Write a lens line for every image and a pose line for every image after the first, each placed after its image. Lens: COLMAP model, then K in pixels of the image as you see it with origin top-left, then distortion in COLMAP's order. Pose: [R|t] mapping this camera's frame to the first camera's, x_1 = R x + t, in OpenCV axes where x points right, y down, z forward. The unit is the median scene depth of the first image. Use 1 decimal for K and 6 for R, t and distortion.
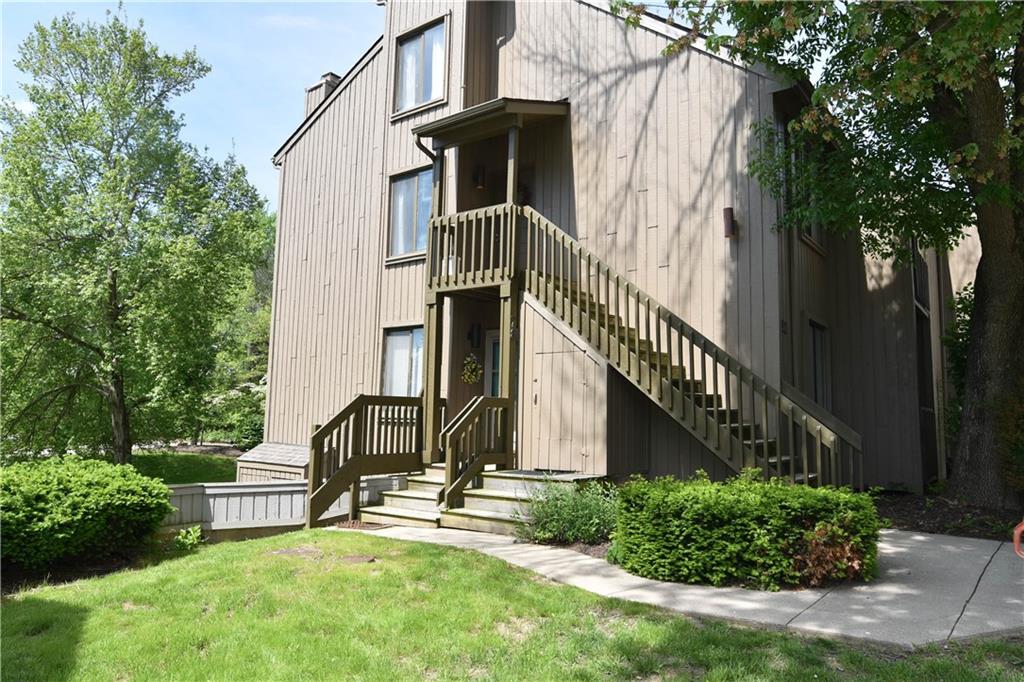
lens RADIAL K [[693.9, 0, 510.6], [0, 693.9, 341.1], [0, 0, 1]] dist [-0.031752, 0.004466]
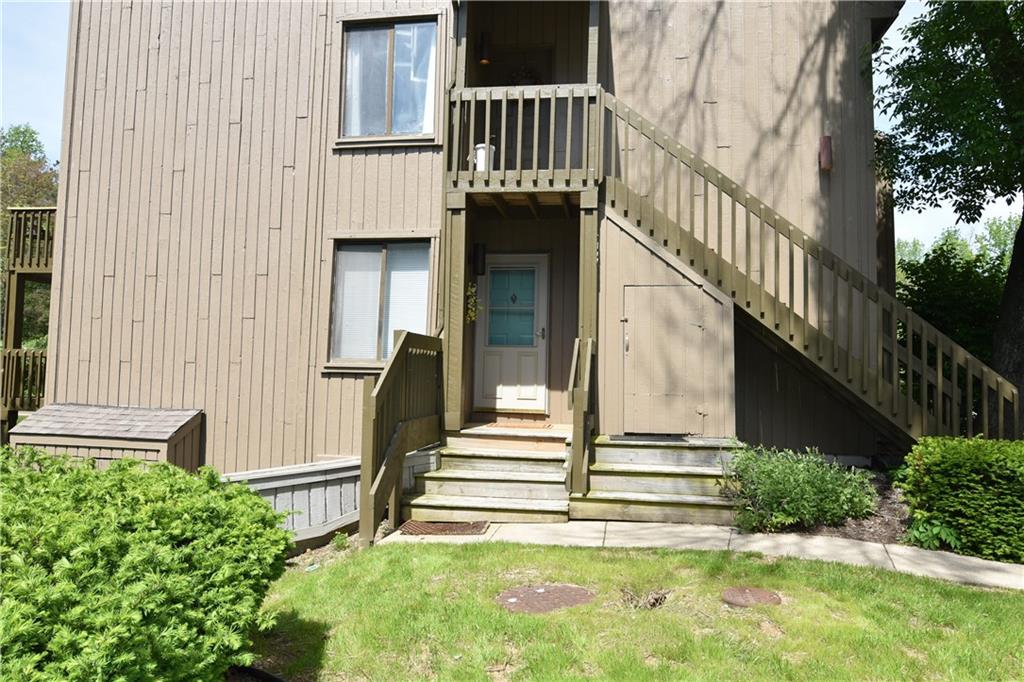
lens RADIAL K [[693.9, 0, 509.9], [0, 693.9, 340.4], [0, 0, 1]] dist [-0.031752, 0.004466]
pose [[0.880173, 0.027480, 0.473857, -0.435777], [-0.057892, 0.997084, 0.049710, 0.046743], [-0.471109, -0.071186, 0.879198, 0.367064]]
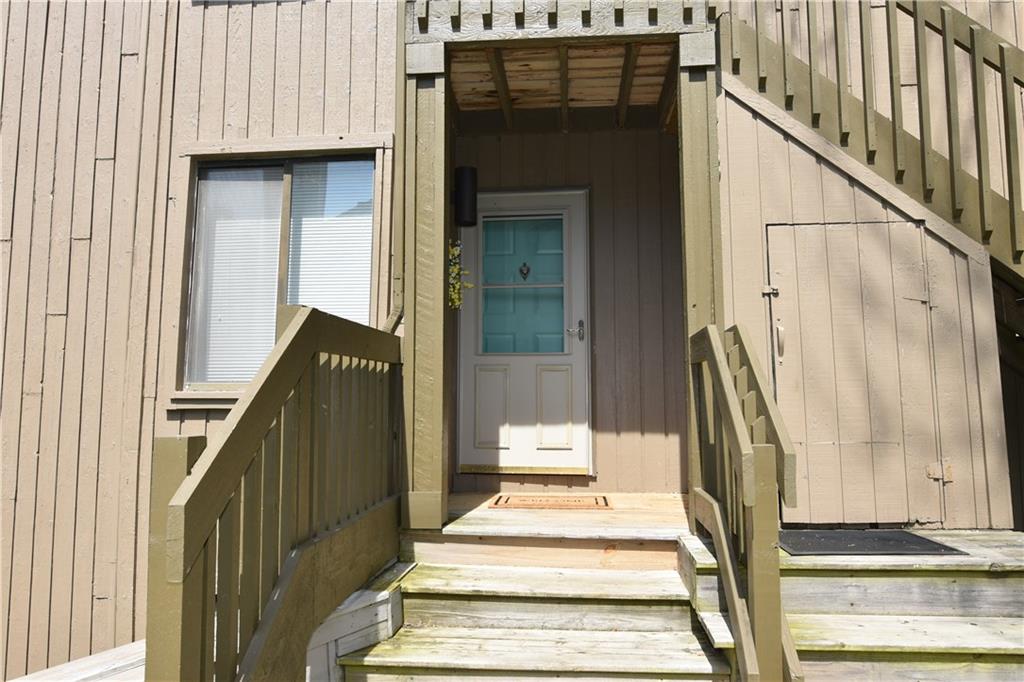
lens RADIAL K [[693.9, 0, 509.5], [0, 693.9, 343.3], [0, 0, 1]] dist [-0.031752, 0.004466]
pose [[0.847356, 0.025284, 0.530423, -0.284703], [-0.042749, 0.998872, 0.020677, 0.080708], [-0.529302, -0.040195, 0.847481, 0.733820]]
